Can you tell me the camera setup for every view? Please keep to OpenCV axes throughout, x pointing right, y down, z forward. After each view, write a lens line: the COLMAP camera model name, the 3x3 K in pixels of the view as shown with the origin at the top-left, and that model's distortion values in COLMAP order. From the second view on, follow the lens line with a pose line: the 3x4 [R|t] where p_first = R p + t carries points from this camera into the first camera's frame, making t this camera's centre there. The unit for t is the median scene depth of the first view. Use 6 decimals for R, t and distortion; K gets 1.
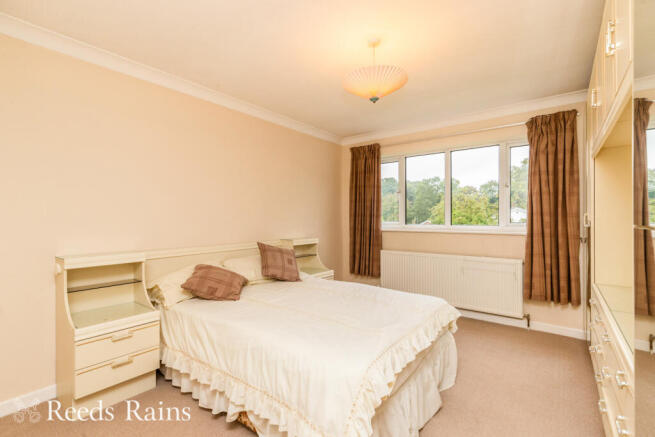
lens RADIAL K [[302.1, 0, 324.3], [0, 302.1, 217.8], [0, 0, 1]] dist [0.012426, -0.004851]
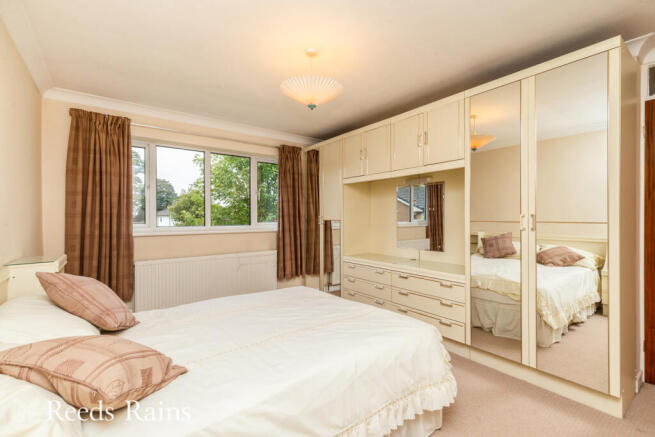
lens RADIAL K [[302.1, 0, 327.5], [0, 302.1, 216.7], [0, 0, 1]] dist [0.012426, -0.004851]
pose [[0.258887, 0.002244, 0.965905, -0.415110], [-0.003277, 0.999994, -0.001445, -0.005953], [-0.965902, -0.002791, 0.258892, 0.334928]]
